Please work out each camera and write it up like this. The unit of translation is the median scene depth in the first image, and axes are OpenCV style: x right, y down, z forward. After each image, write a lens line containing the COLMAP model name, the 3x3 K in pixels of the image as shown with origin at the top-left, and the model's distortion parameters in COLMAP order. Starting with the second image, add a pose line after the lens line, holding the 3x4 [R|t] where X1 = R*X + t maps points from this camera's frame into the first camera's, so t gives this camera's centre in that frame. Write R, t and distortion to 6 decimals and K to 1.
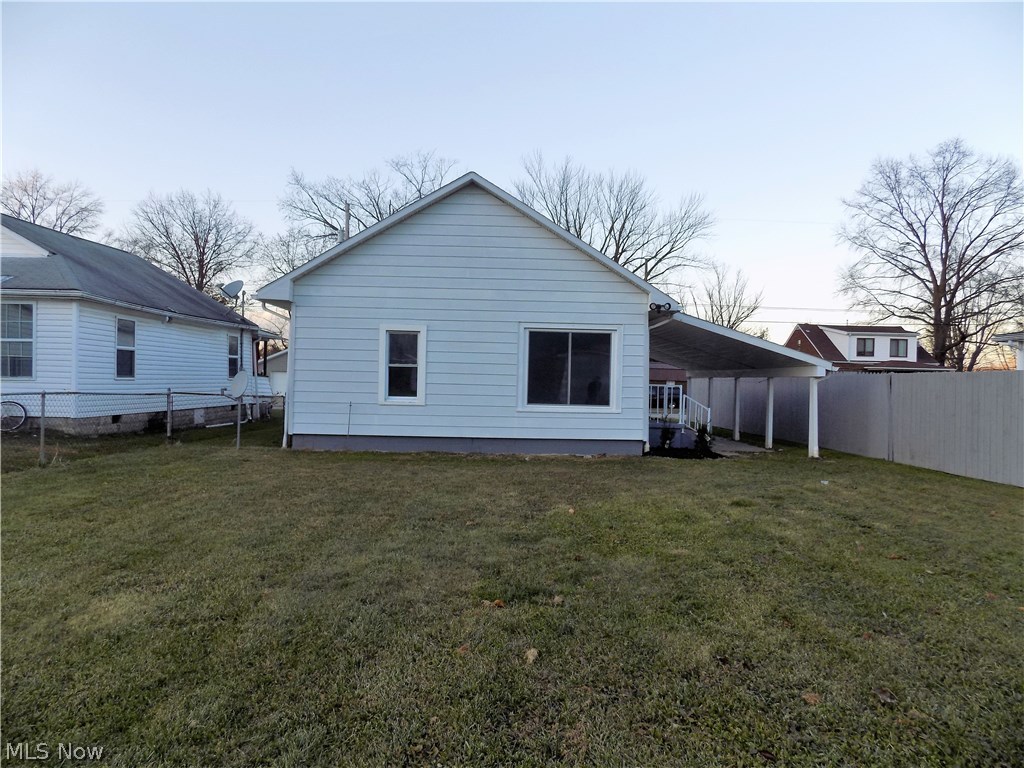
lens RADIAL K [[691.4, 0, 512.6], [0, 691.4, 380.6], [0, 0, 1]] dist [-0.077815, 0.081014]
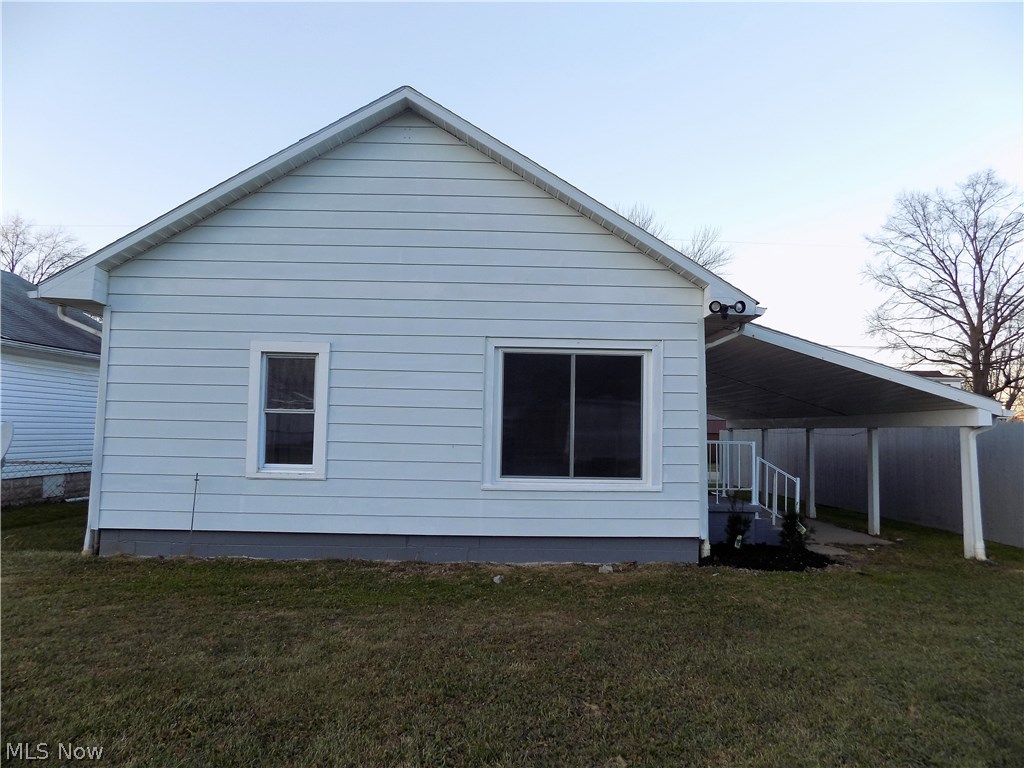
lens RADIAL K [[691.4, 0, 512.6], [0, 691.4, 380.6], [0, 0, 1]] dist [-0.077815, 0.081014]
pose [[0.999961, -0.005116, -0.007201, 0.010603], [0.004557, 0.997126, -0.075621, -0.000831], [0.007567, 0.075586, 0.997111, 0.122190]]
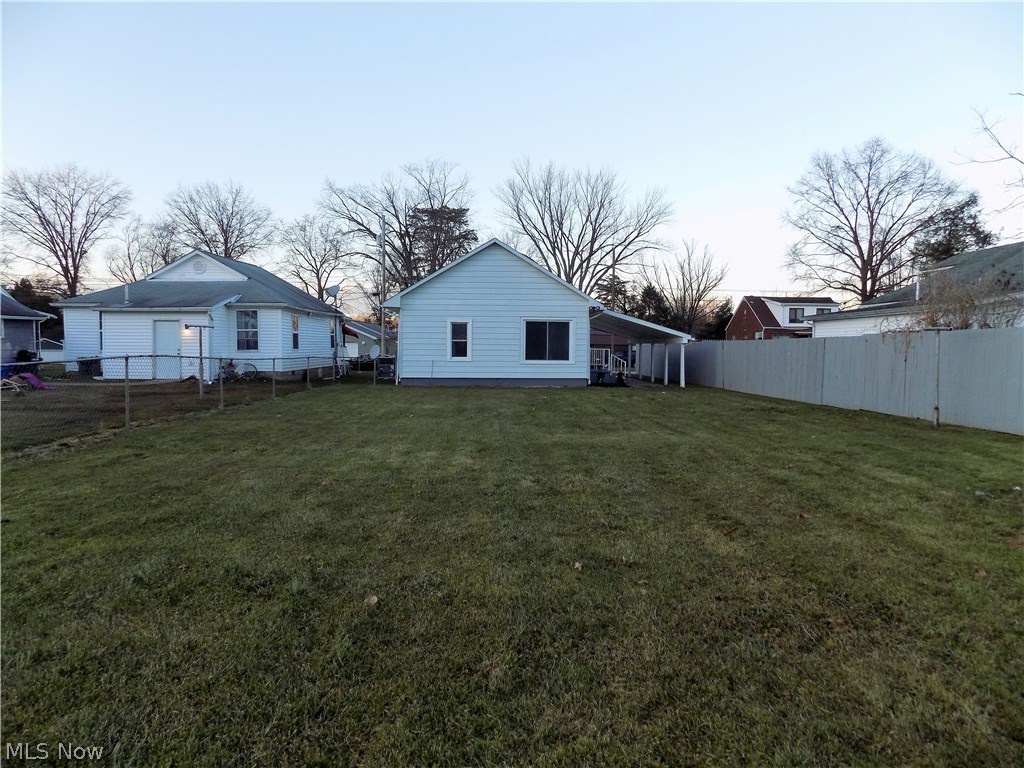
lens RADIAL K [[691.4, 0, 512.6], [0, 691.4, 380.6], [0, 0, 1]] dist [-0.077815, 0.081014]
pose [[0.999752, -0.015077, 0.016380, -0.013624], [0.014238, 0.998639, 0.050172, -0.001537], [-0.017114, -0.049926, 0.998606, -0.264952]]
